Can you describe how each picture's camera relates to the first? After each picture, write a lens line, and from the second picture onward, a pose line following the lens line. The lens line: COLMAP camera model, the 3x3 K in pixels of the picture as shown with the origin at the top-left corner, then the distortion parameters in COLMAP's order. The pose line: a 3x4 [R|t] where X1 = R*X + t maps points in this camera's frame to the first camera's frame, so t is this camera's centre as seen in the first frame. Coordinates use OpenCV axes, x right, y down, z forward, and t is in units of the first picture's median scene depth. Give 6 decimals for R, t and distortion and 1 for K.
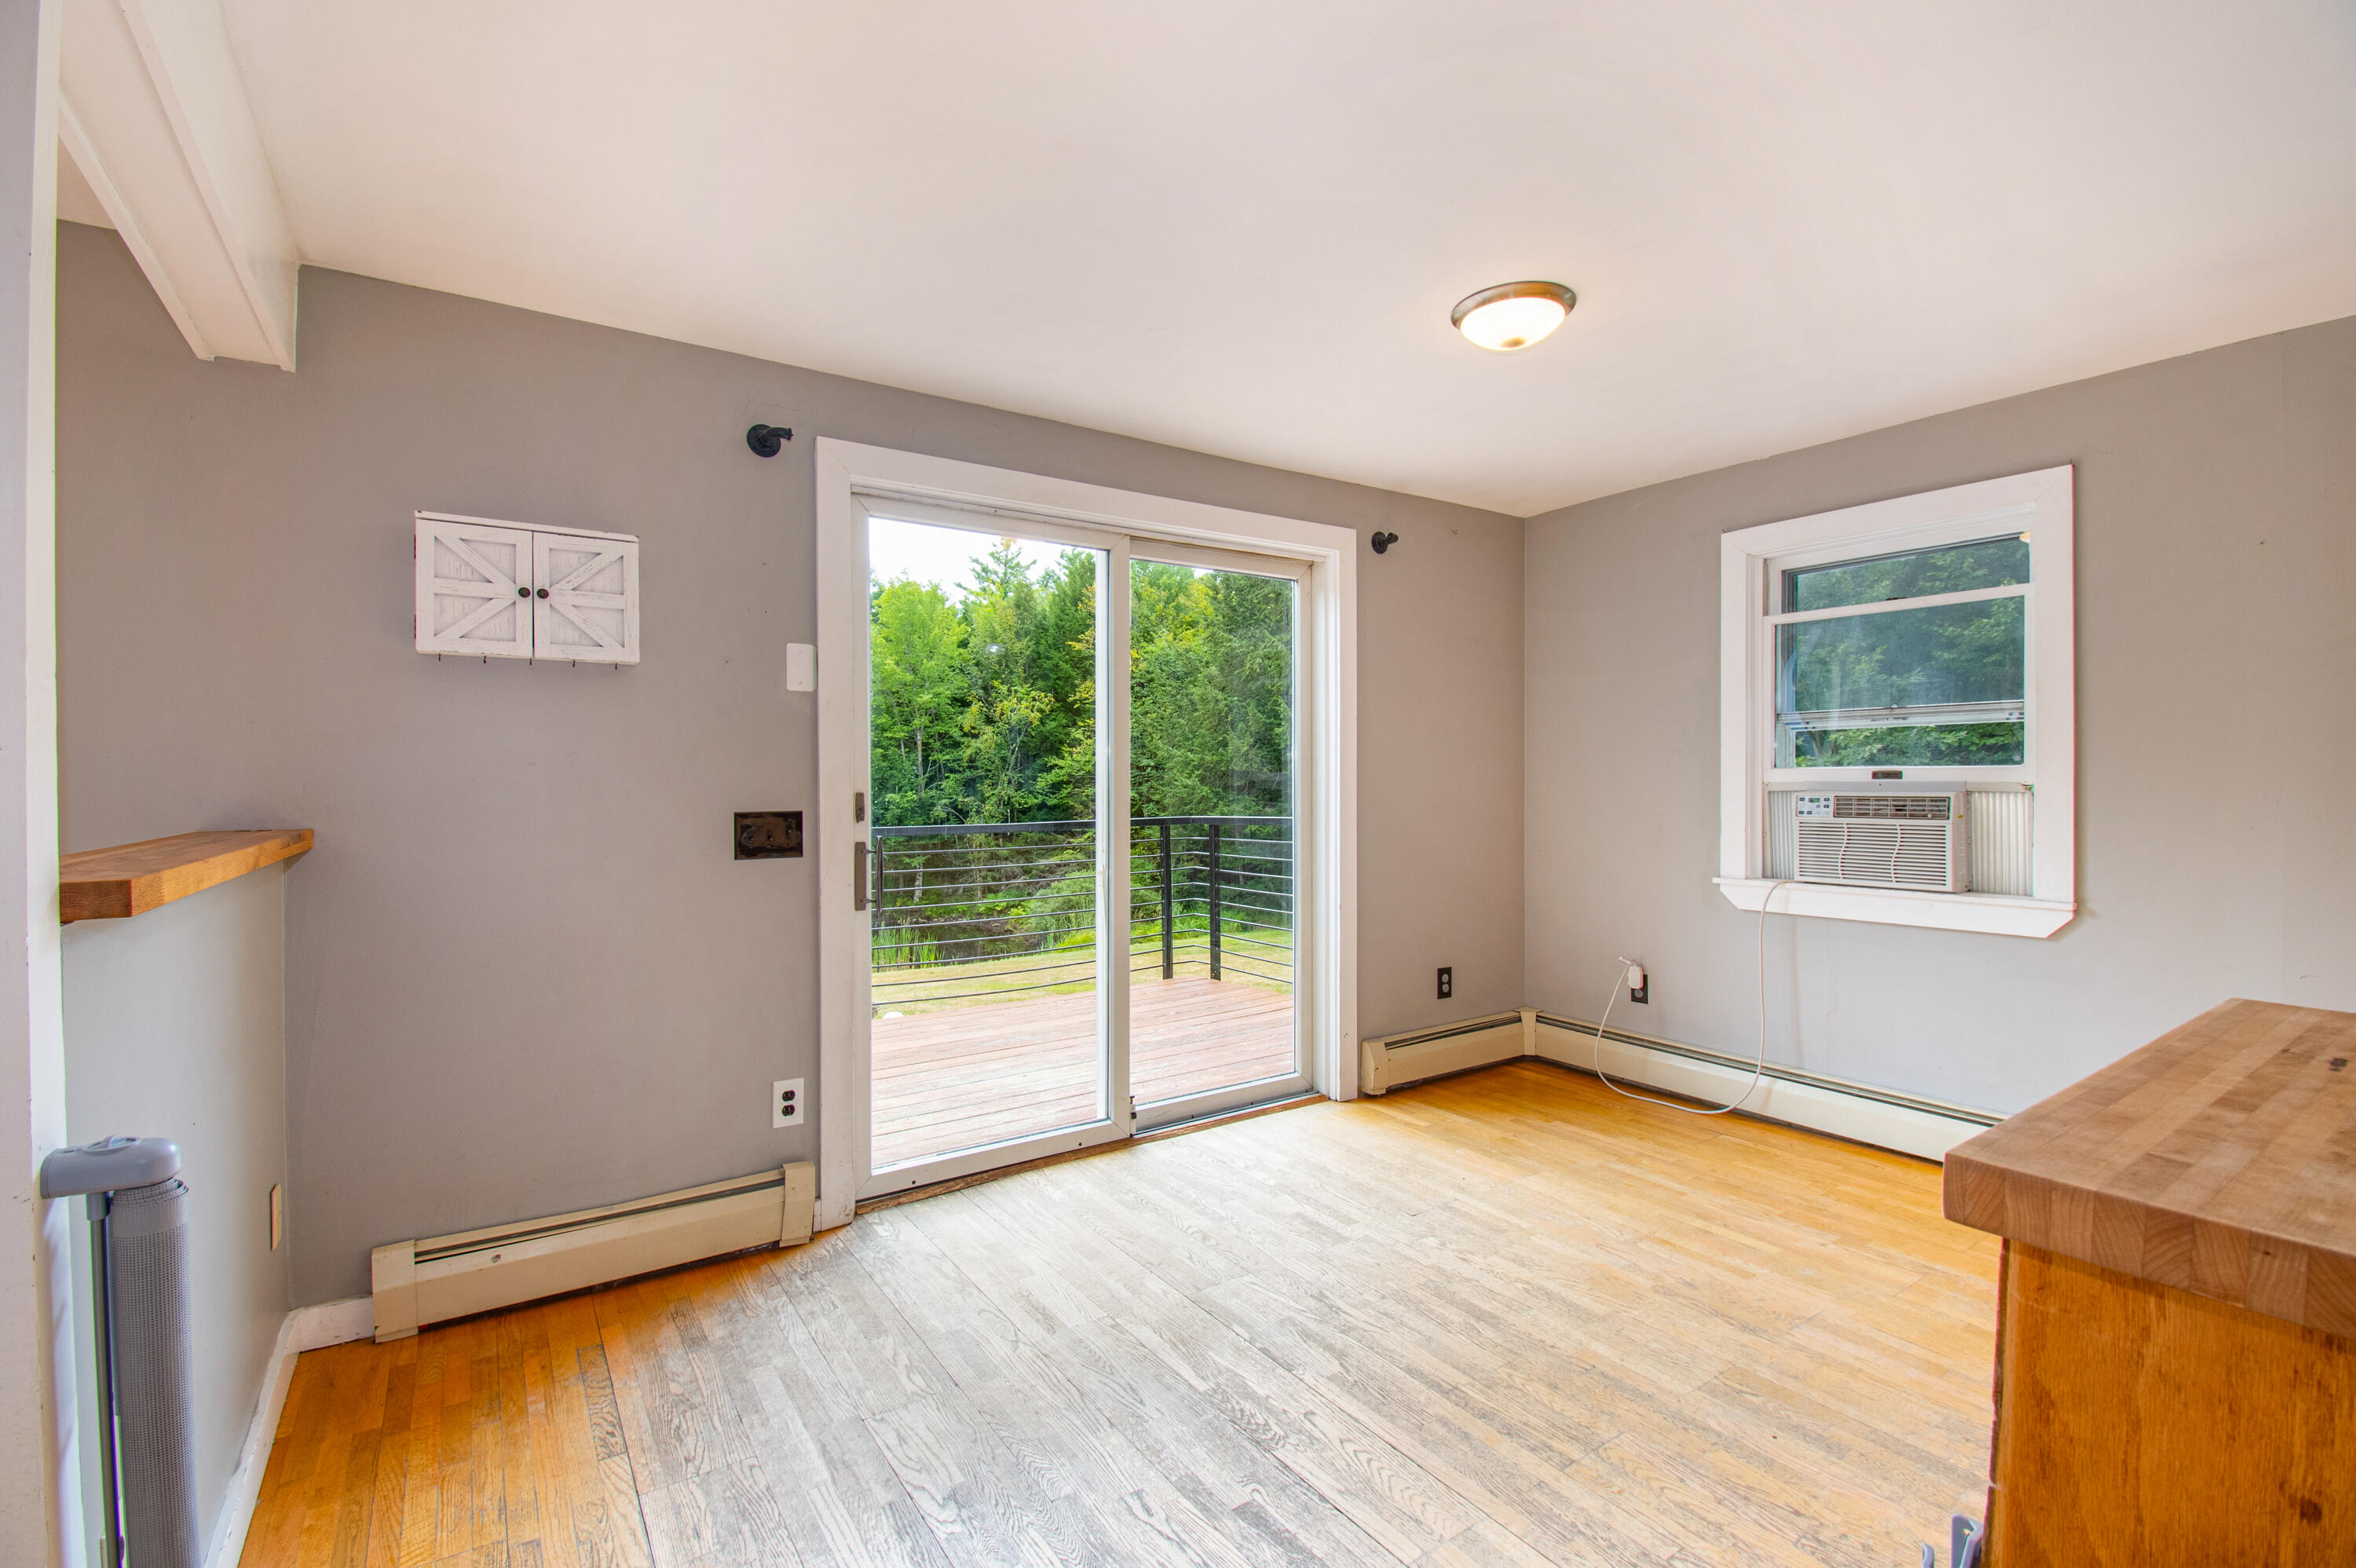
lens RADIAL K [[1036.1, 0, 1179.5], [0, 1036.1, 776.6], [0, 0, 1]] dist [0.019490, -0.024796]
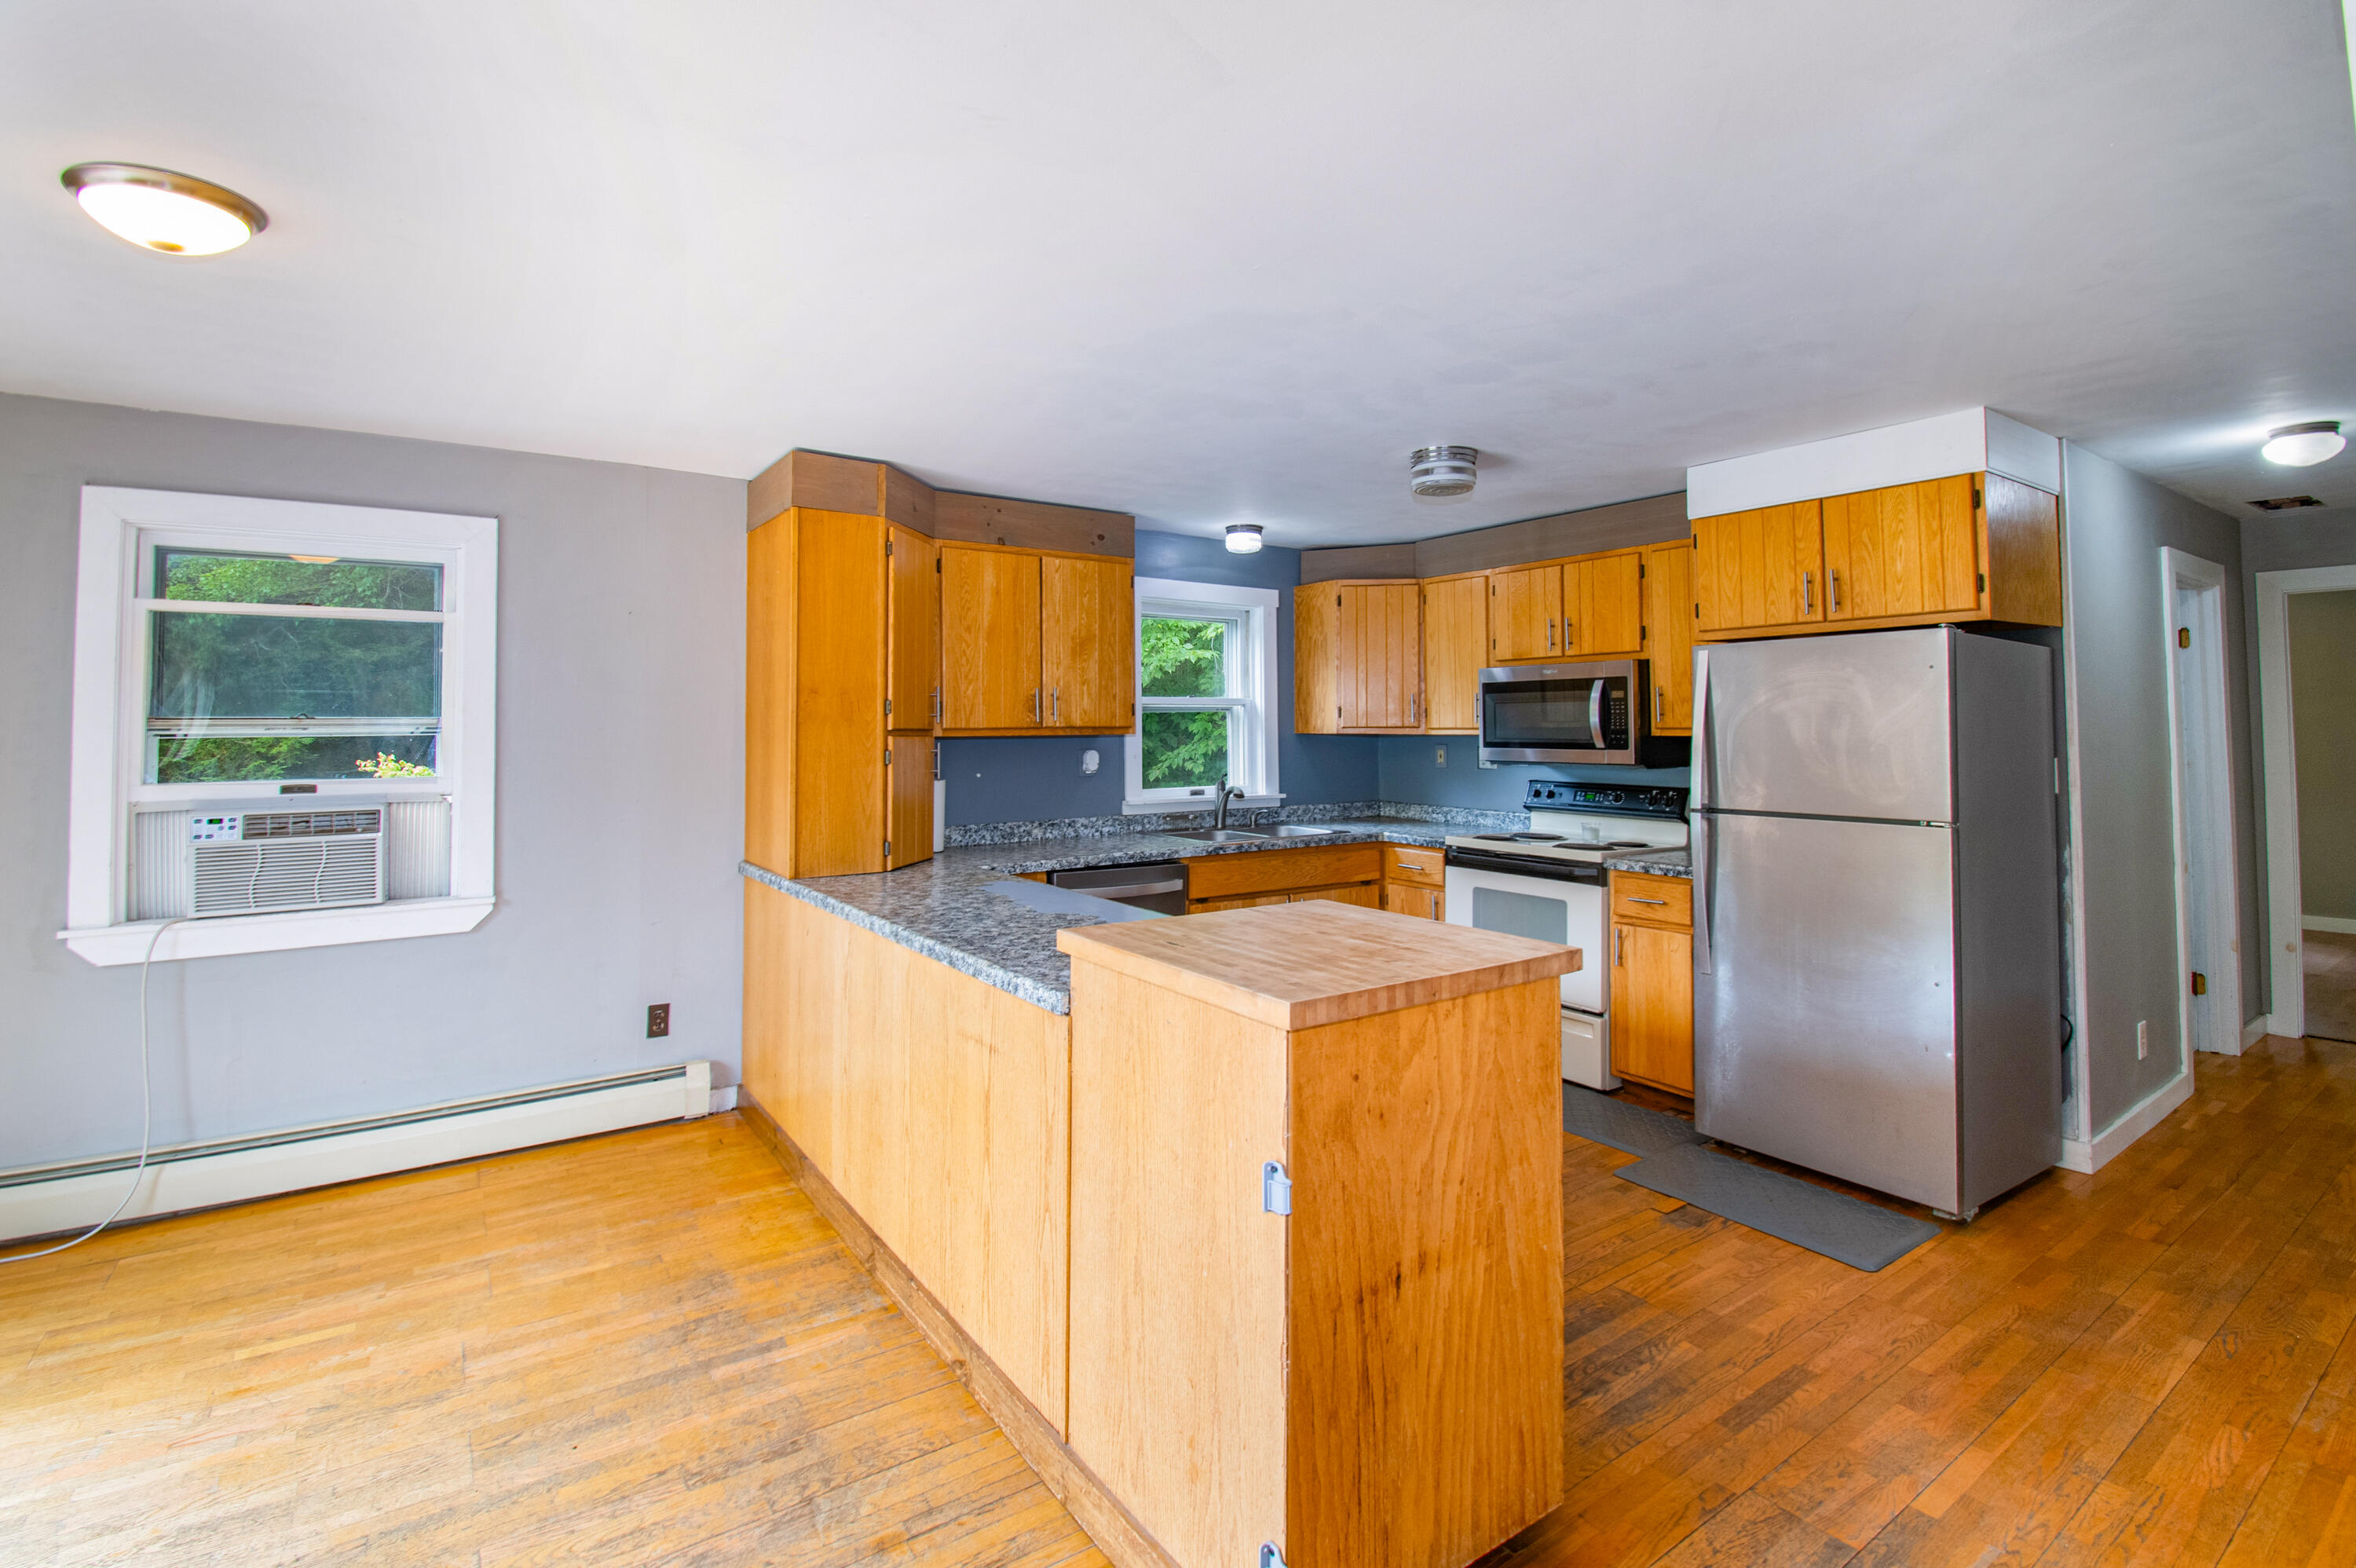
lens RADIAL K [[1068.2, 0, 1180.8], [0, 1068.2, 684.6], [0, 0, 1]] dist [0.000147, -0.010326]
pose [[-0.006642, 0.046223, 0.998909, -0.328314], [0.007628, 0.998904, -0.046172, -0.051318], [-0.999949, 0.007313, -0.006988, 0.231227]]
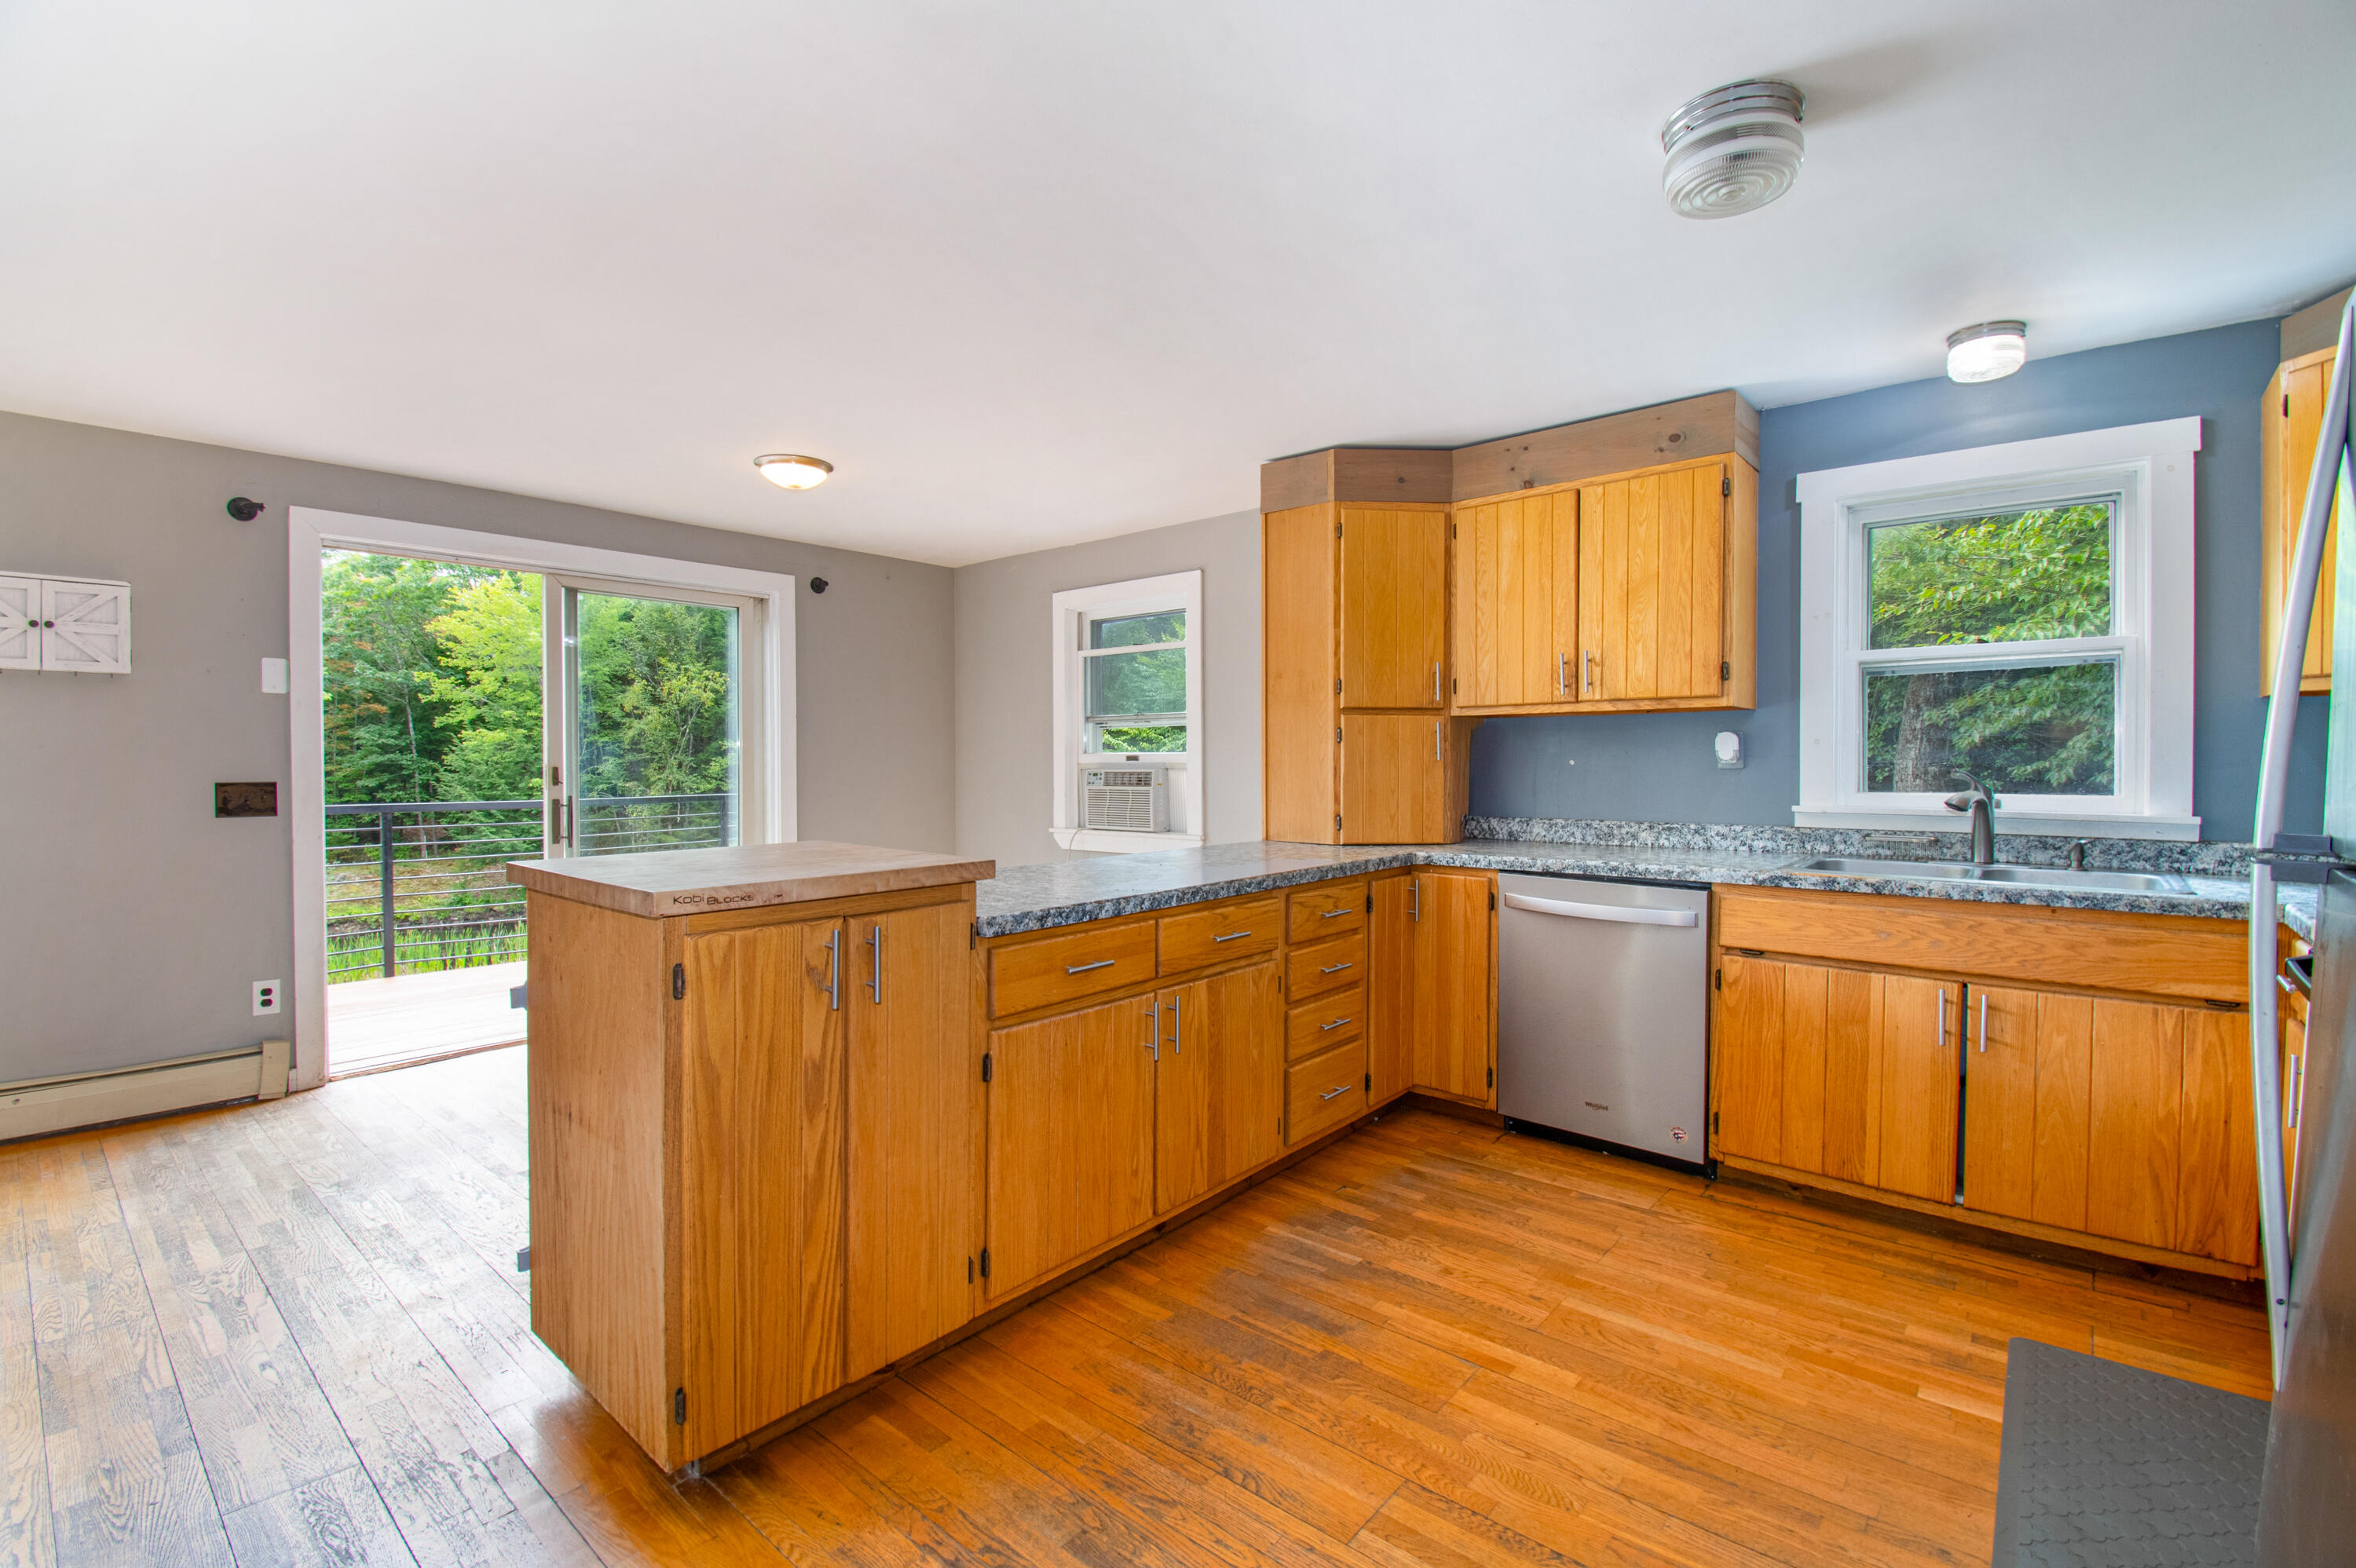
lens RADIAL K [[1022.1, 0, 1147.9], [0, 1022.1, 768.4], [0, 0, 1]] dist [0.020891, -0.023690]
pose [[0.965961, 0.000528, 0.258687, 0.345975], [-0.002389, 0.999973, 0.006880, 0.002642], [-0.258676, -0.007264, 0.965937, -0.522349]]
